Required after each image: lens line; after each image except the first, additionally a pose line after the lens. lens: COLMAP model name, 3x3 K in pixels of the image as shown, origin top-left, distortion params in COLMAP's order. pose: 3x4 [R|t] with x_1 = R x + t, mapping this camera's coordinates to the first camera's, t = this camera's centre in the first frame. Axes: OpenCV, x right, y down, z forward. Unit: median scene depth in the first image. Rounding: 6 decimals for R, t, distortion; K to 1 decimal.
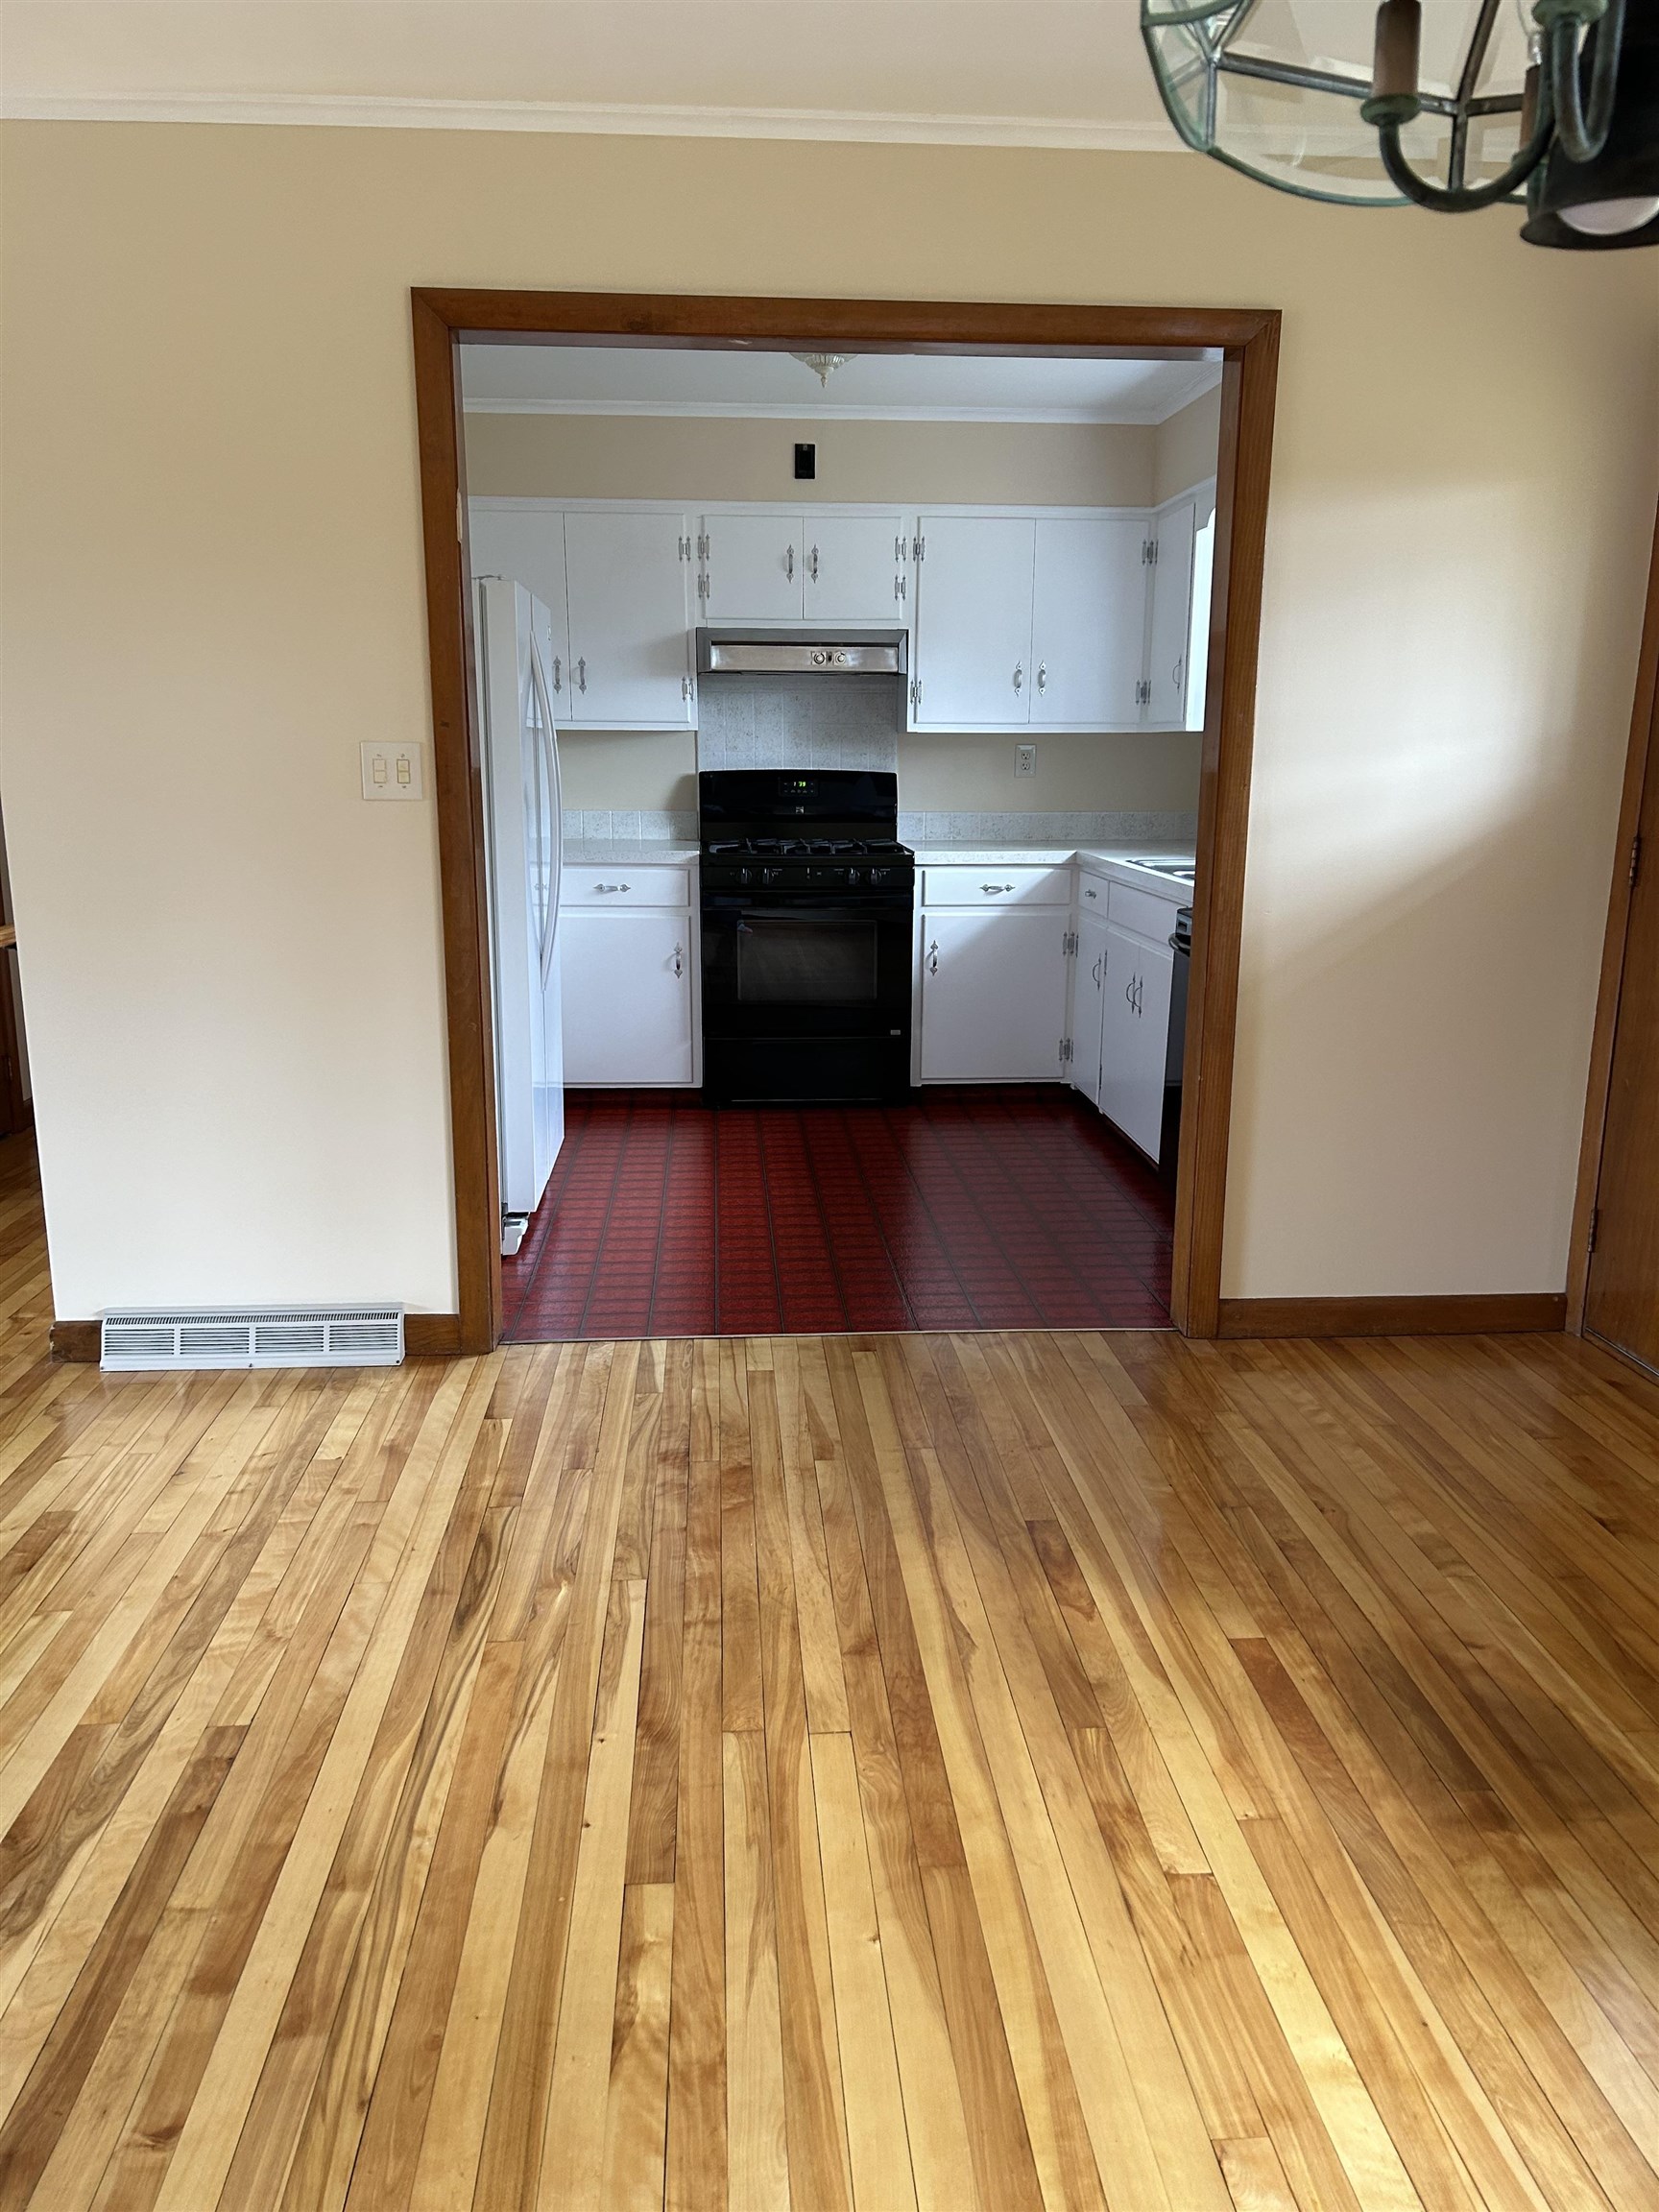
lens RADIAL K [[1649.1, 0, 844.8], [0, 1649.1, 1125.1], [0, 0, 1]] dist [0.049570, -0.035556]
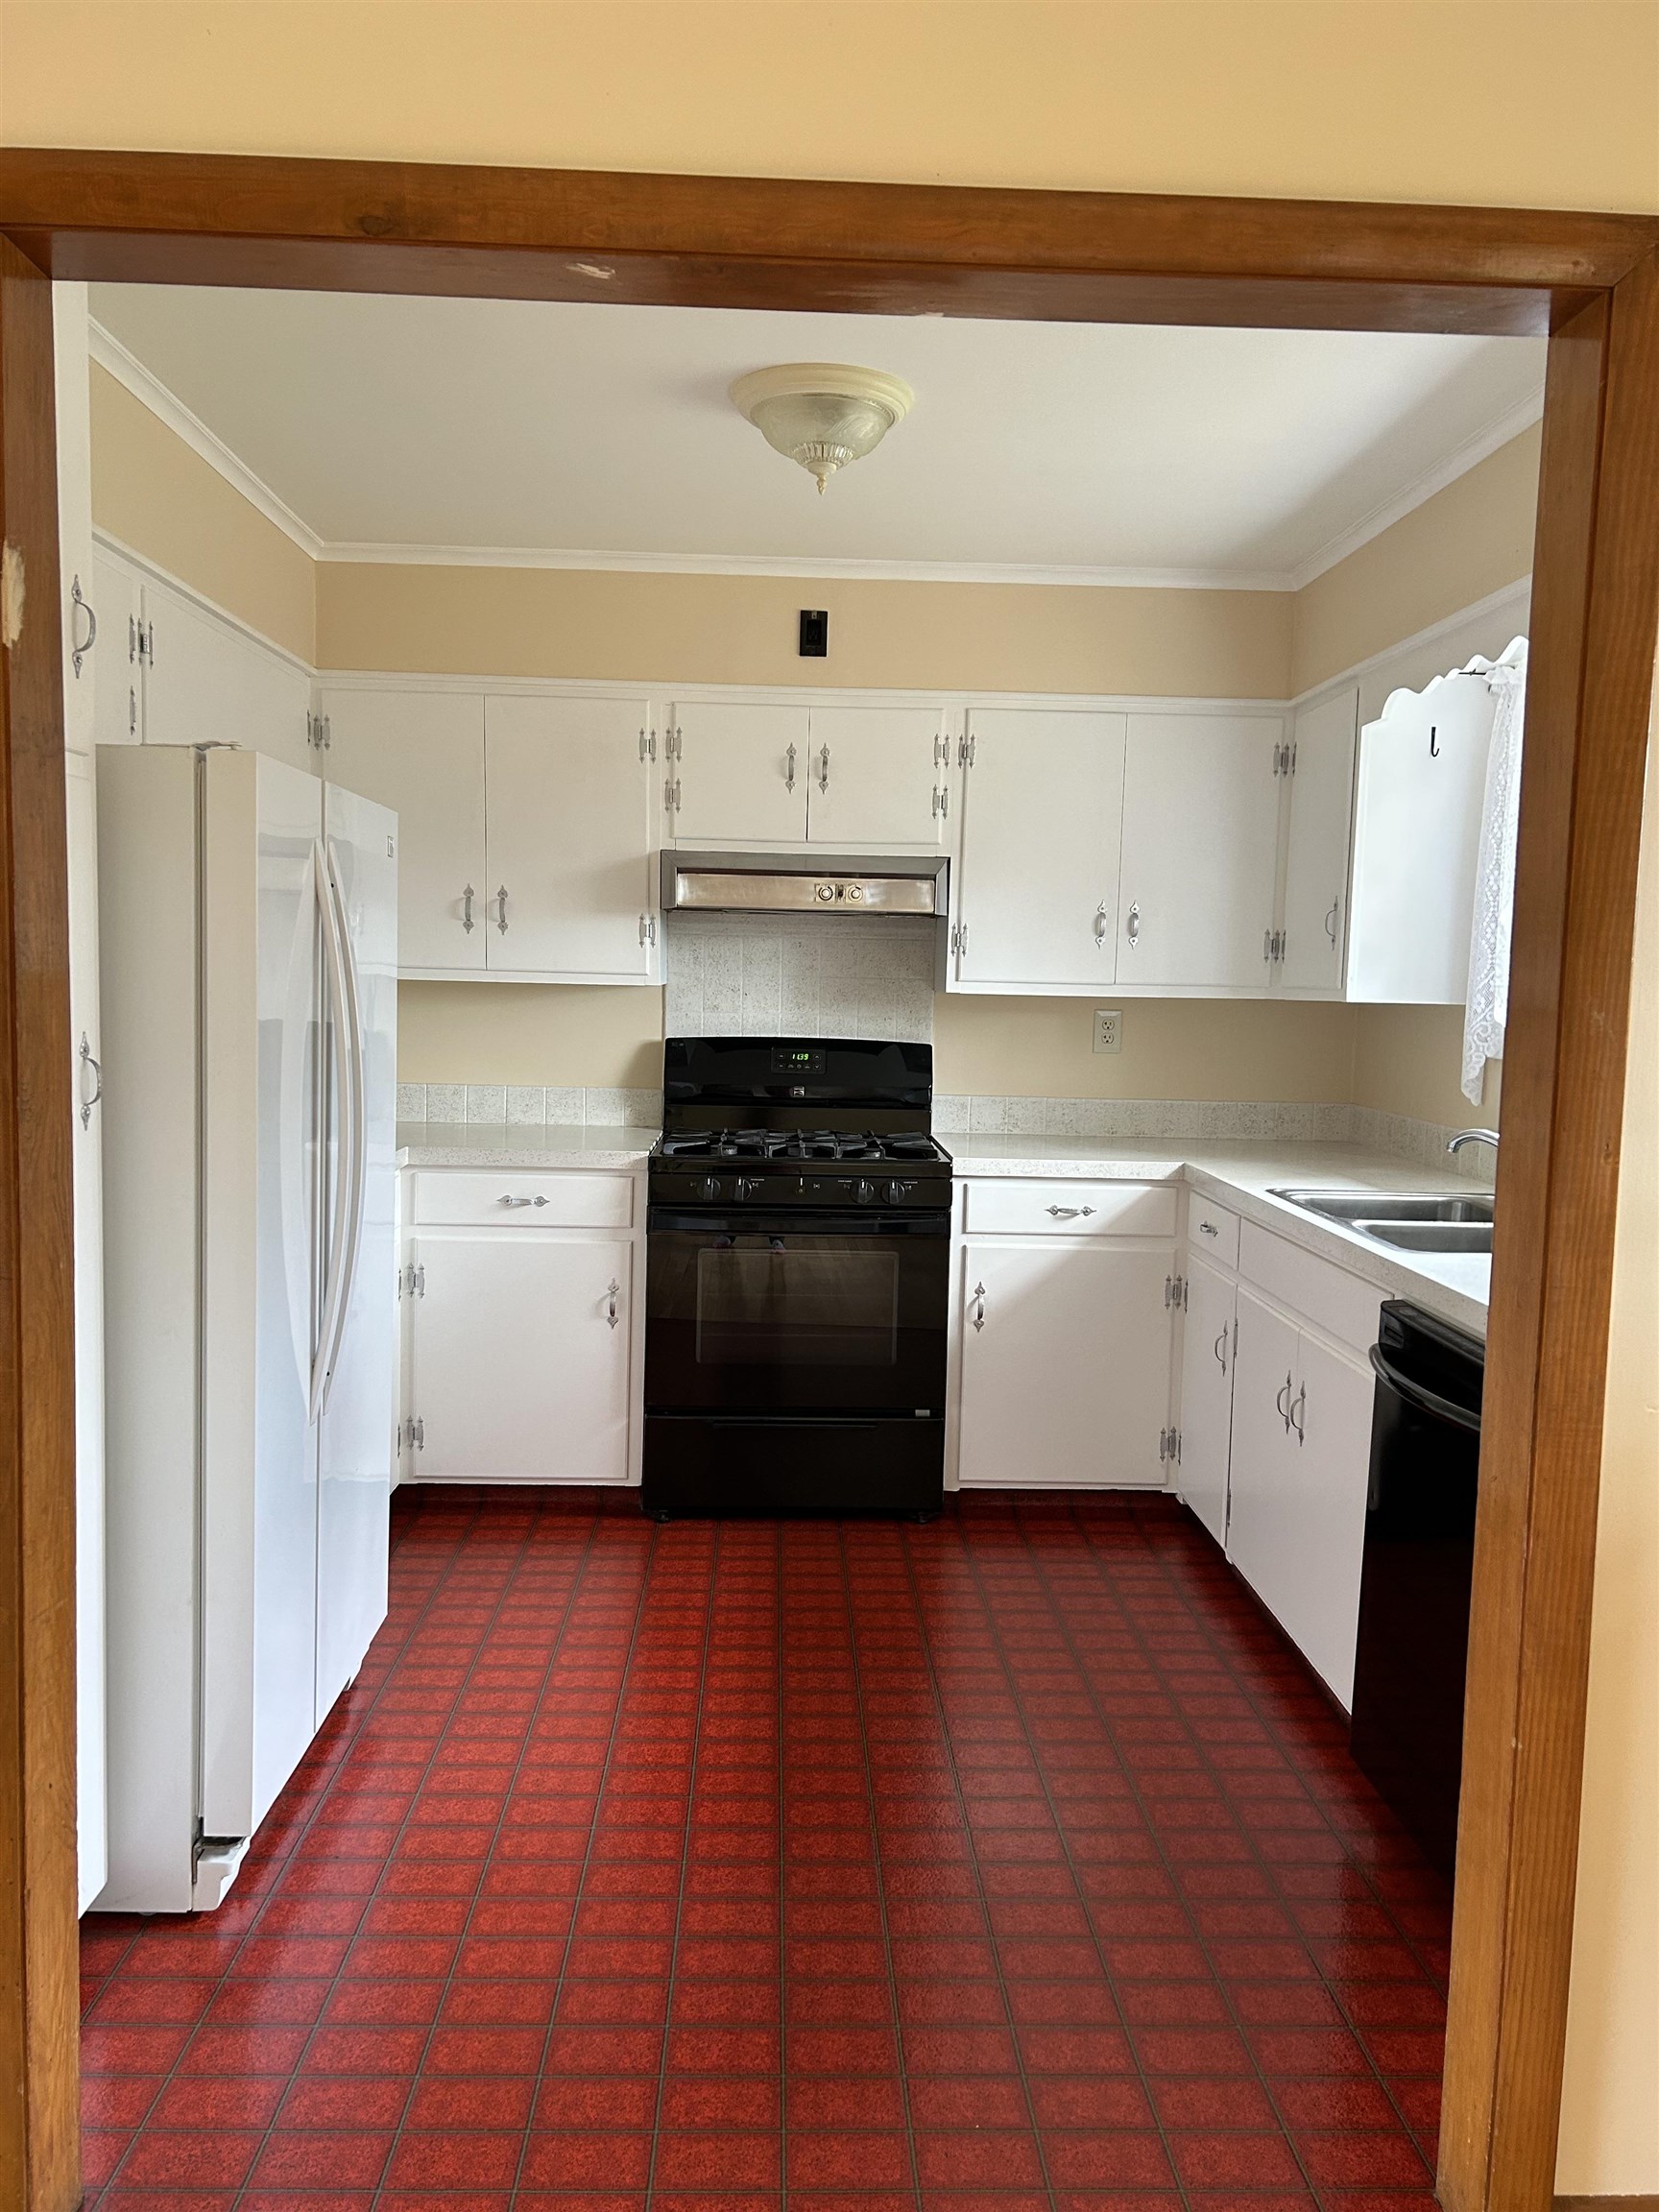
lens RADIAL K [[1649.1, 0, 819.4], [0, 1649.1, 1116.4], [0, 0, 1]] dist [0.049570, -0.035556]
pose [[0.998569, 0.022613, -0.048466, 0.018899], [-0.029243, 0.989609, -0.140780, -0.082973], [0.044779, 0.141996, 0.988854, 0.298186]]
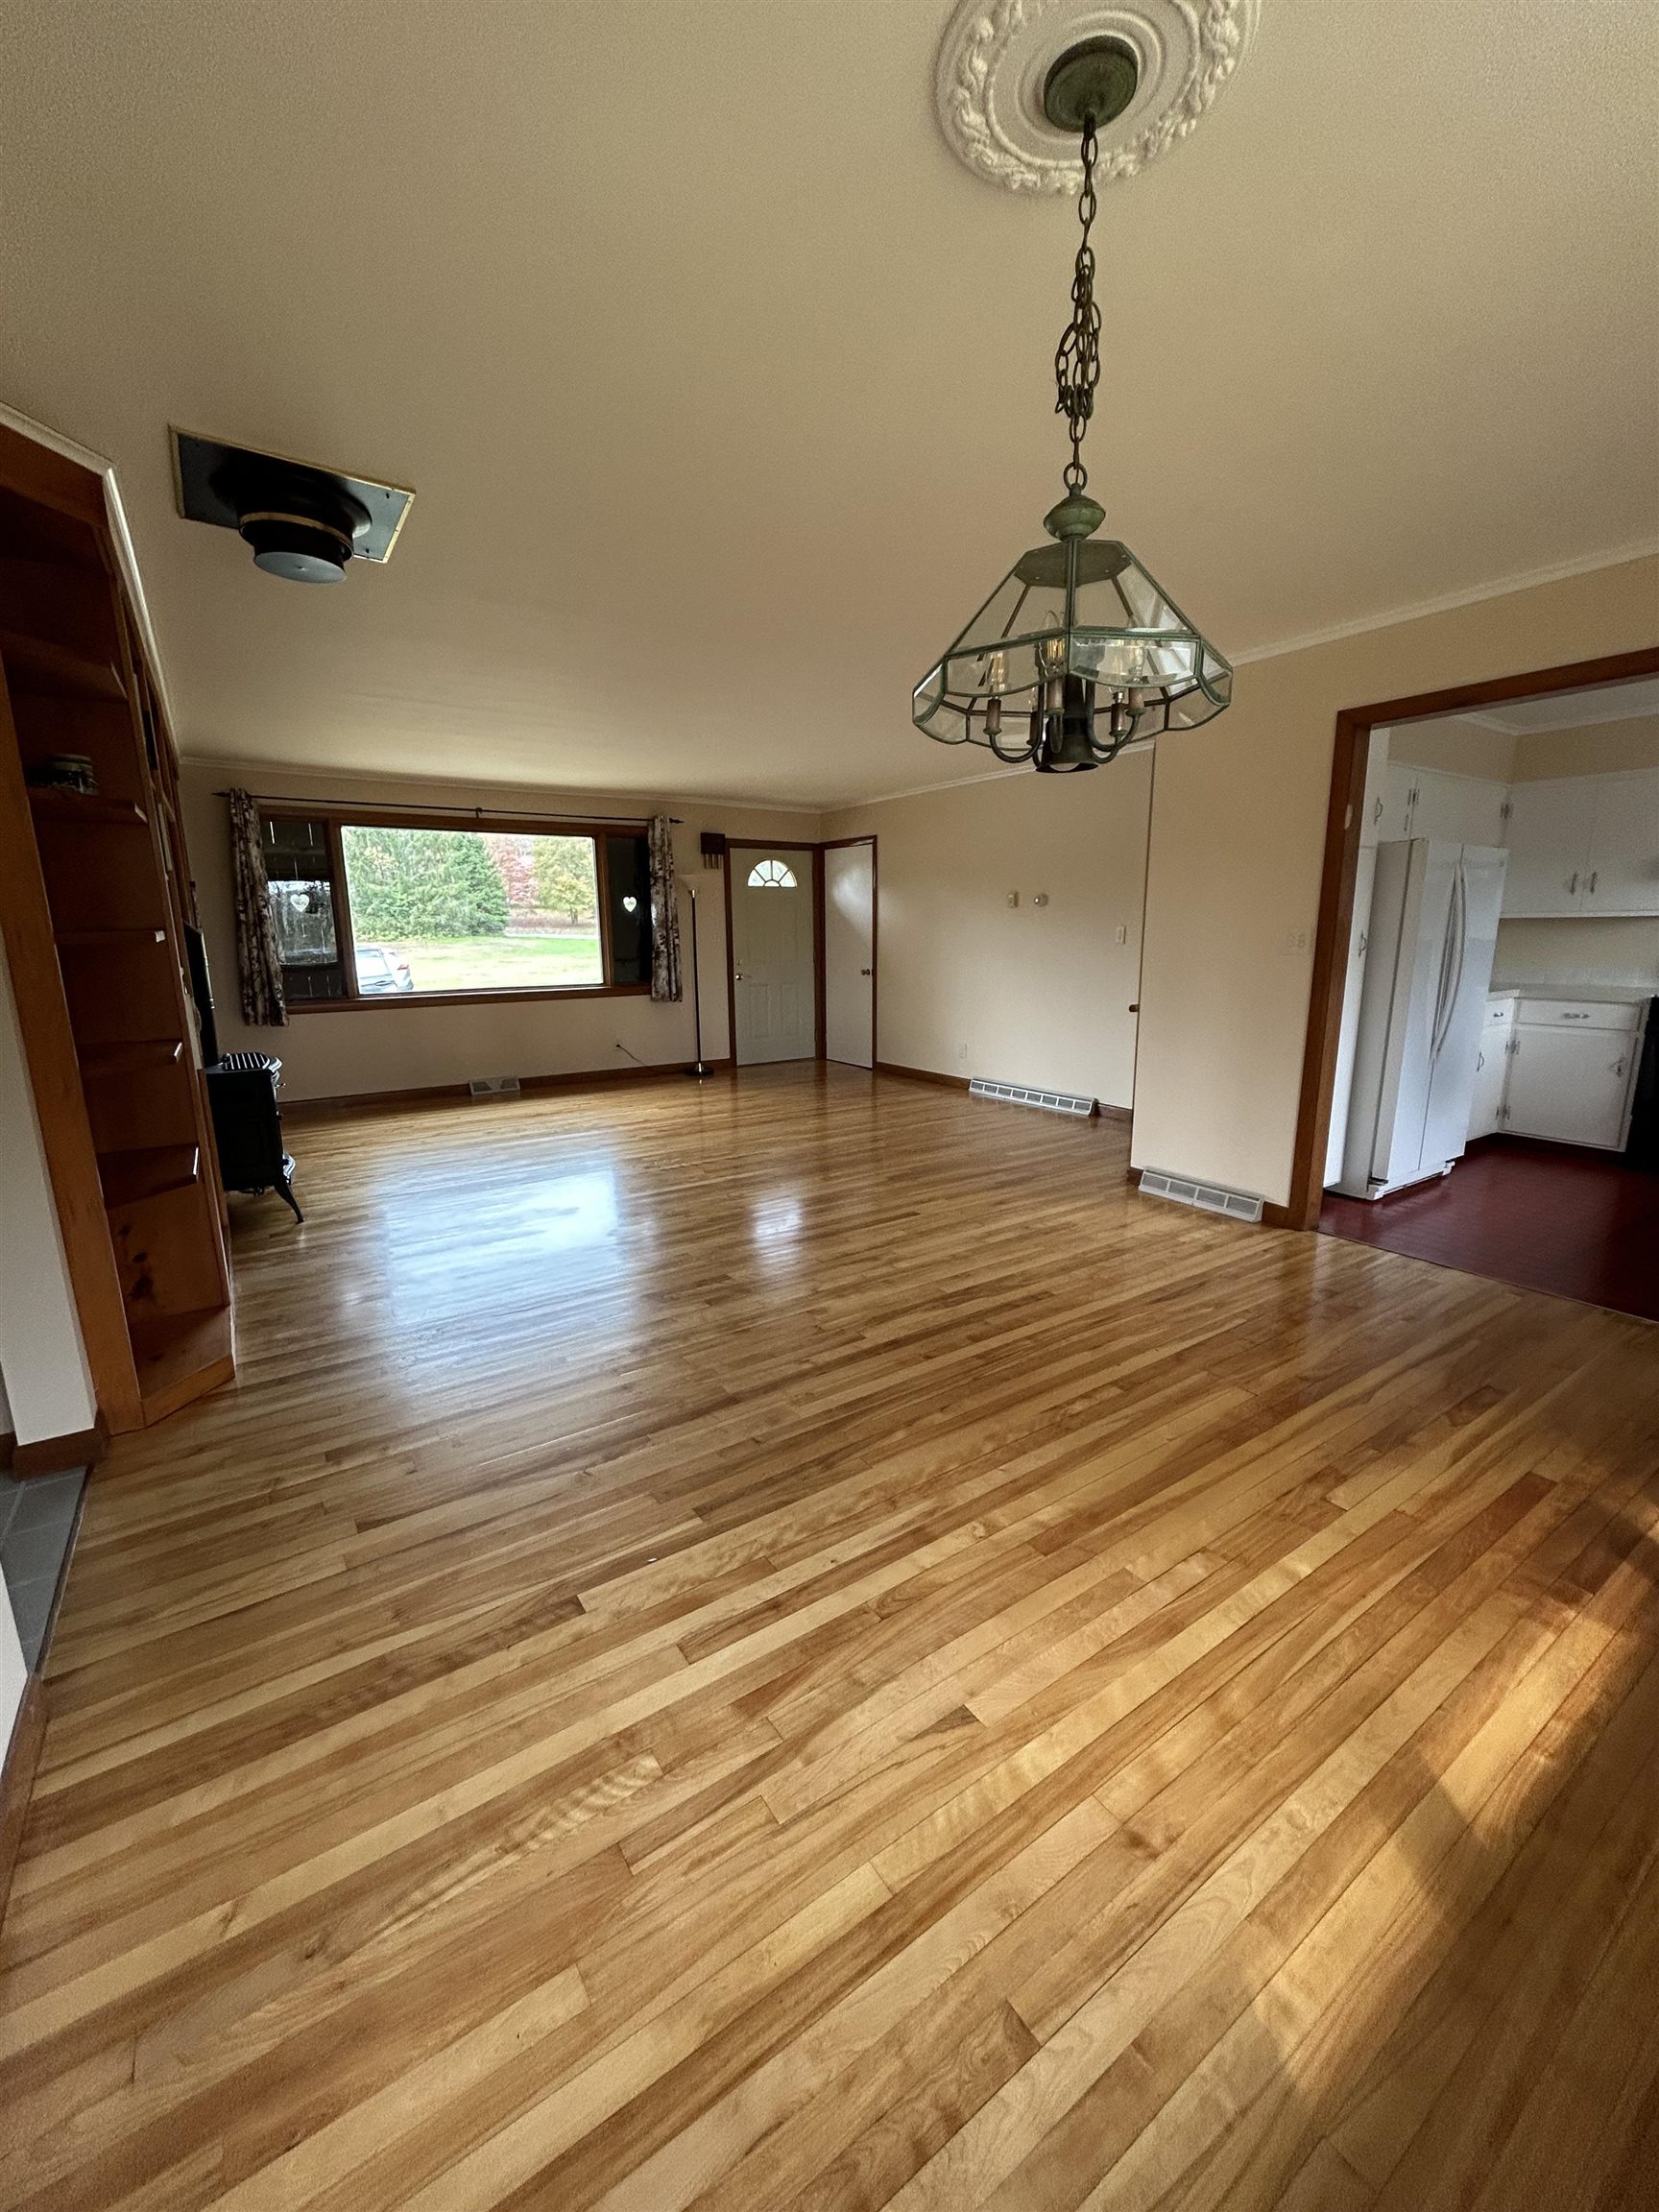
lens RADIAL K [[887.5, 0, 841.6], [0, 887.5, 1119.6], [0, 0, 1]] dist [-0.004030, 0.001097]
pose [[0.499245, 0.169089, -0.849802, 0.242569], [-0.183573, 0.979150, 0.086980, 0.008790], [0.846791, 0.112577, 0.519876, -0.025248]]
